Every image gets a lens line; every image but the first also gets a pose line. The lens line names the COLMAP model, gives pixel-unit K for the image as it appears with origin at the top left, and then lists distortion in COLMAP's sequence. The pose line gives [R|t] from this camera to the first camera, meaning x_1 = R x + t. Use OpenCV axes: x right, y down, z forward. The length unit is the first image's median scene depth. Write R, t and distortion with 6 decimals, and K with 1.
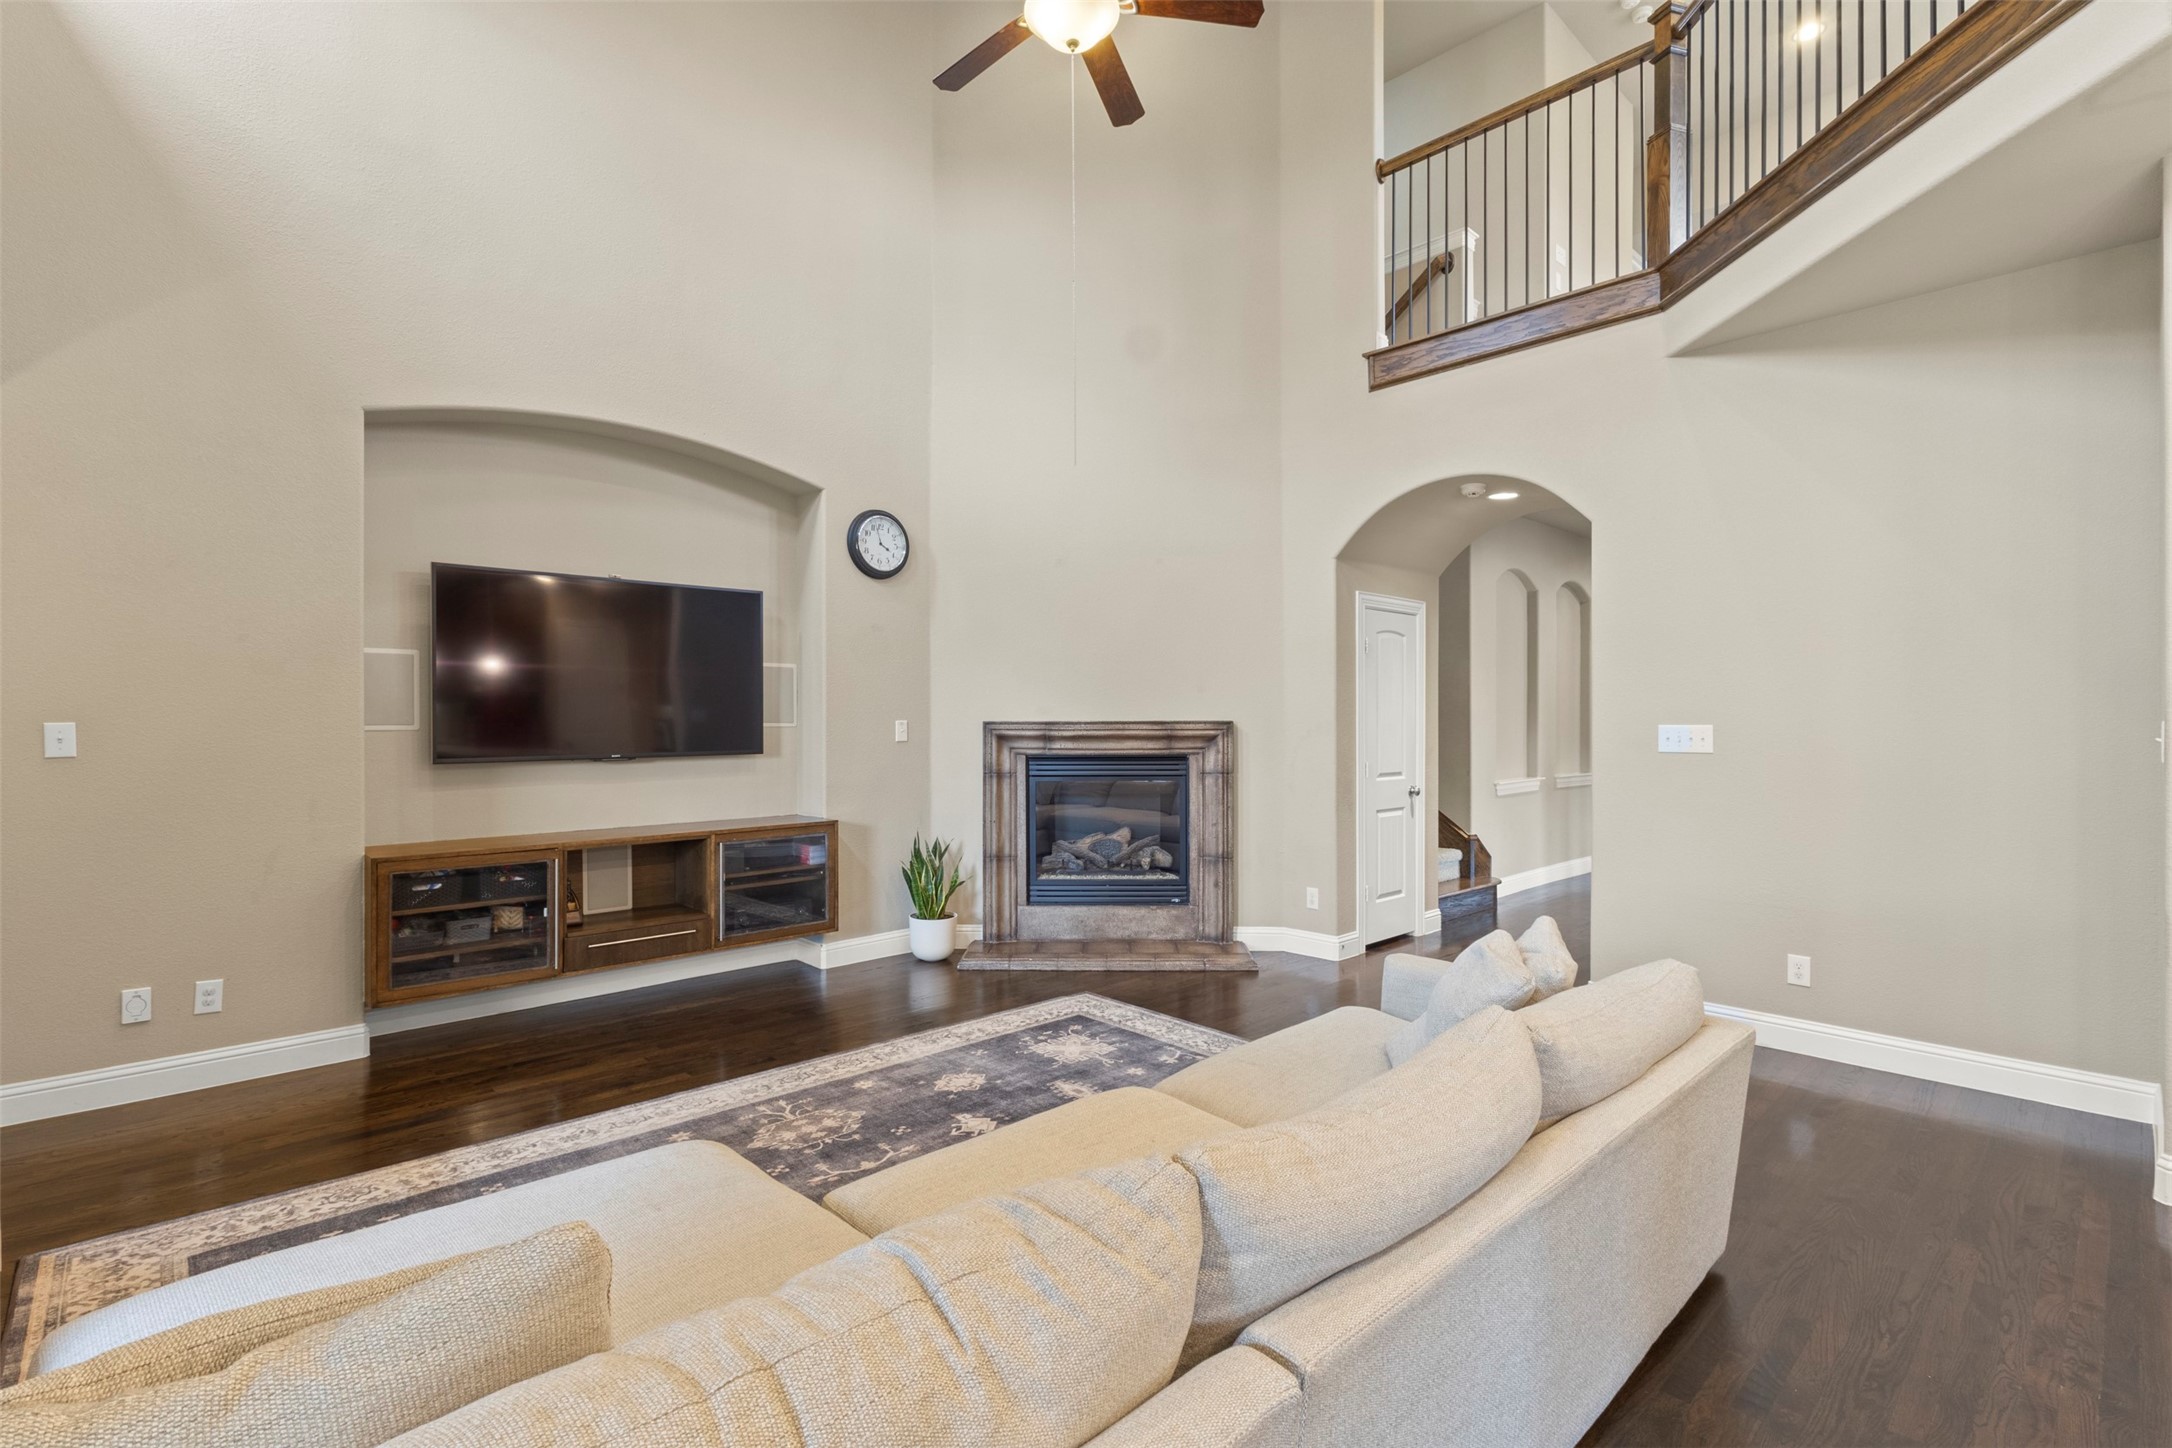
lens RADIAL K [[998.5, 0, 1077.0], [0, 998.5, 724.7], [0, 0, 1]] dist [0.004420, -0.000188]
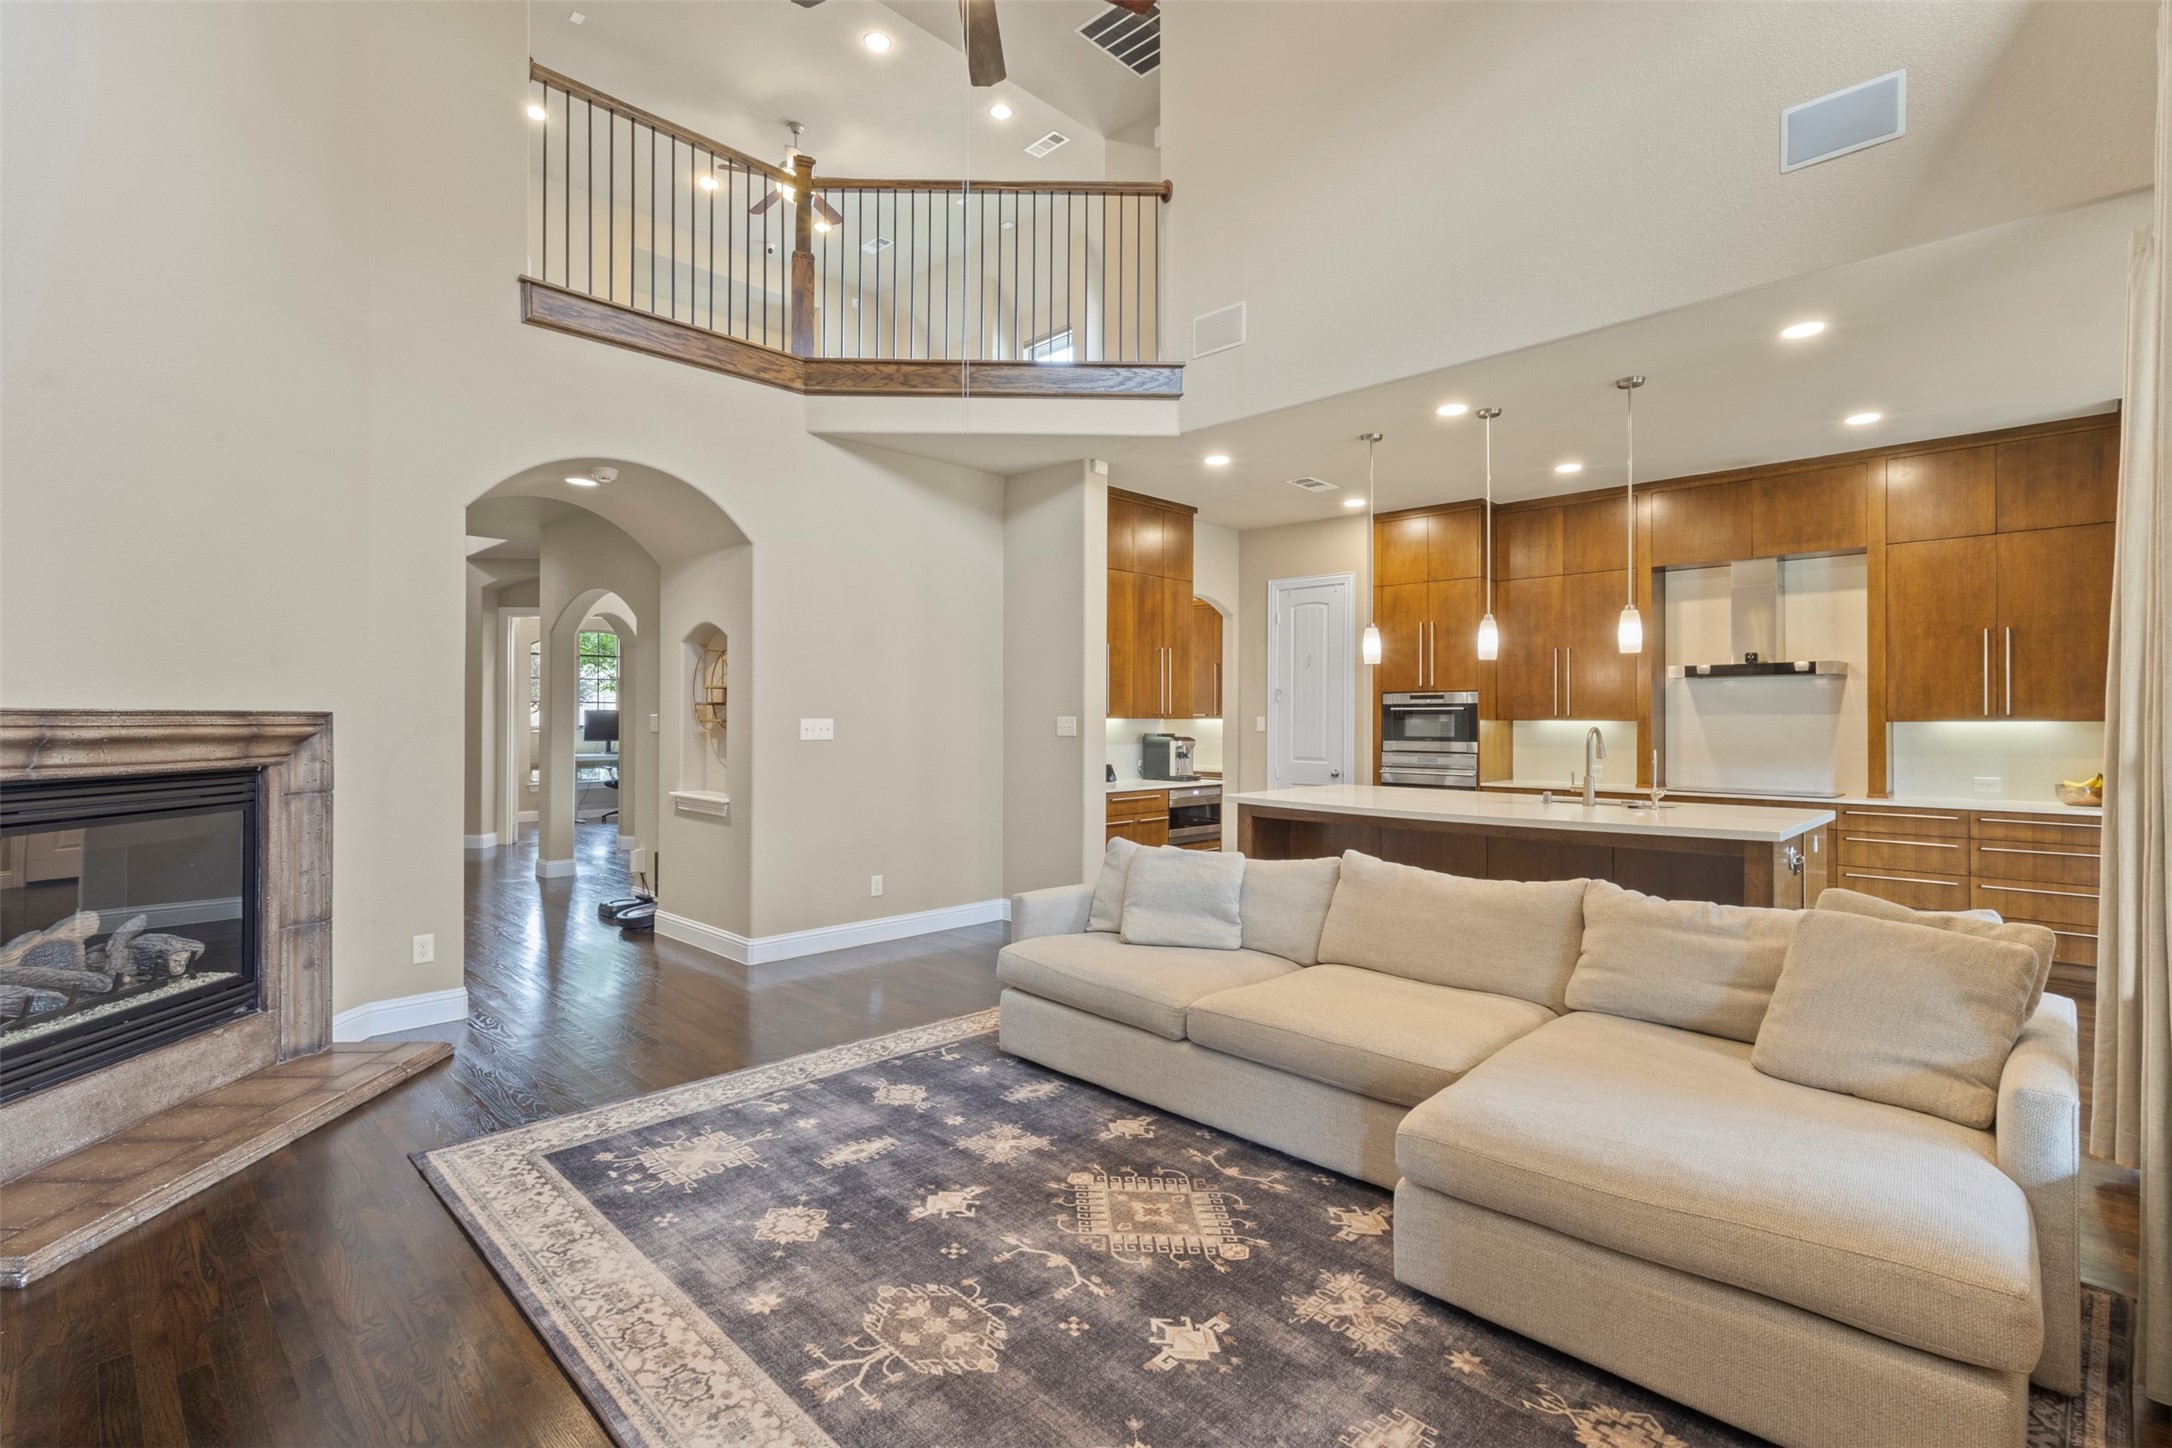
lens RADIAL K [[998.5, 0, 1075.0], [0, 998.5, 722.7], [0, 0, 1]] dist [0.004420, -0.000188]
pose [[-0.037753, -0.000116, 0.999287, -0.626314], [0.000917, 1.000000, 0.000151, 0.004460], [-0.999287, 0.000922, -0.037753, 0.627832]]
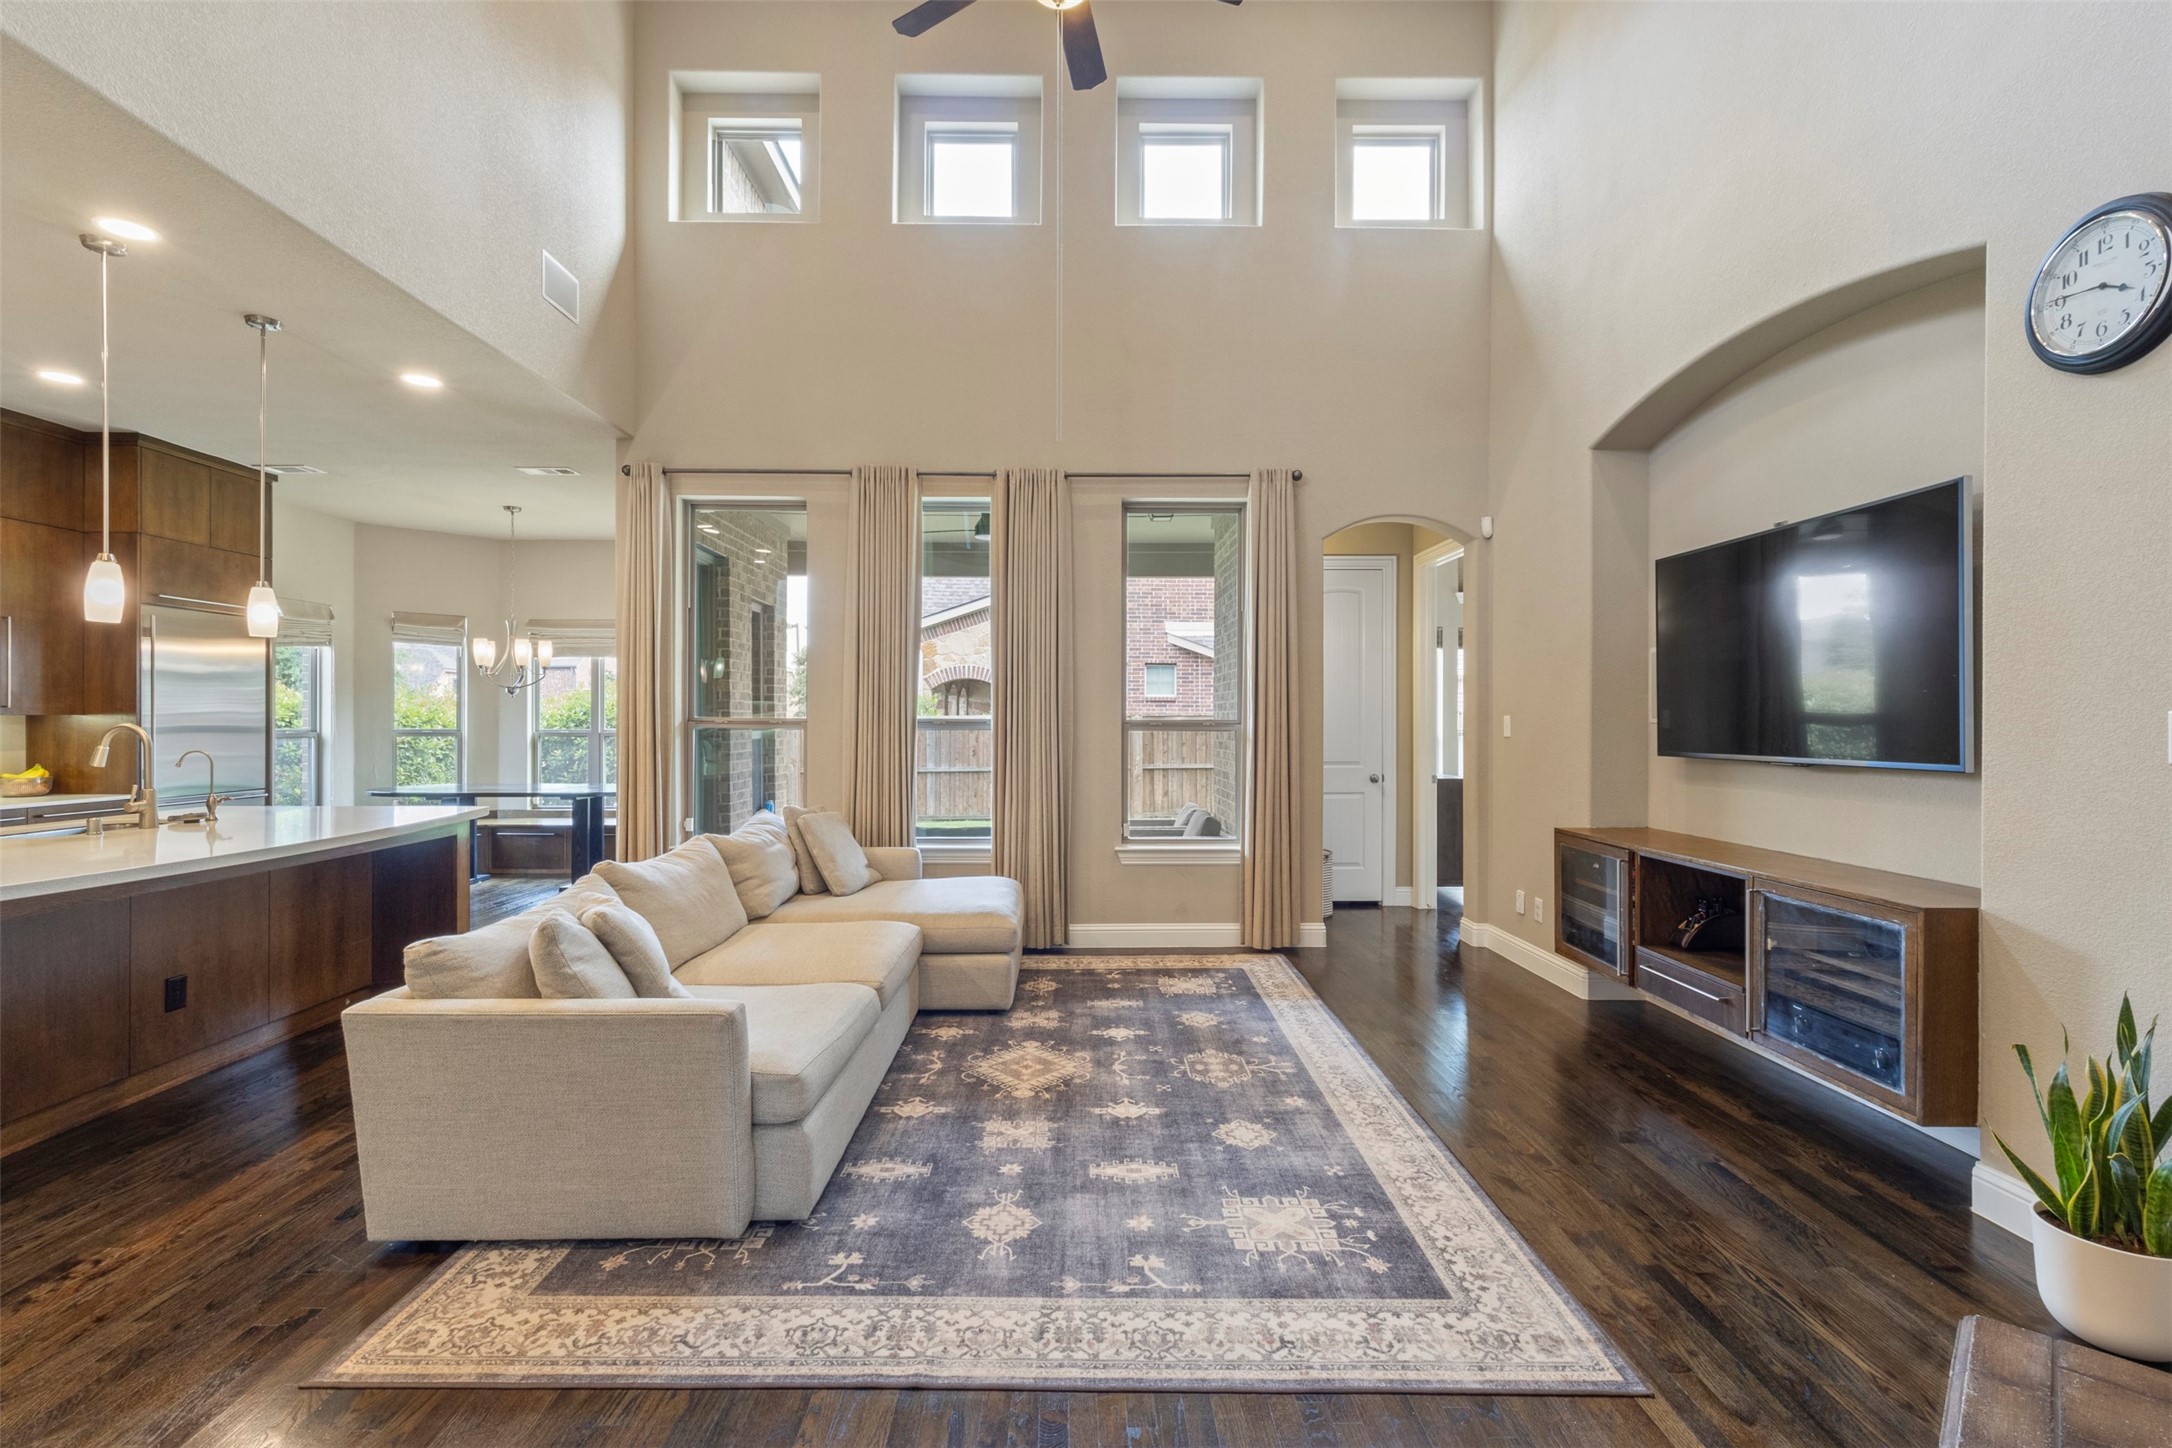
lens RADIAL K [[998.5, 0, 1085.5], [0, 998.5, 724.4], [0, 0, 1]] dist [0.004420, -0.000188]
pose [[-0.671869, 0.003747, -0.740661, 0.460800], [-0.004838, 0.999944, 0.009448, -0.000436], [0.740654, 0.009931, -0.671813, 1.116311]]
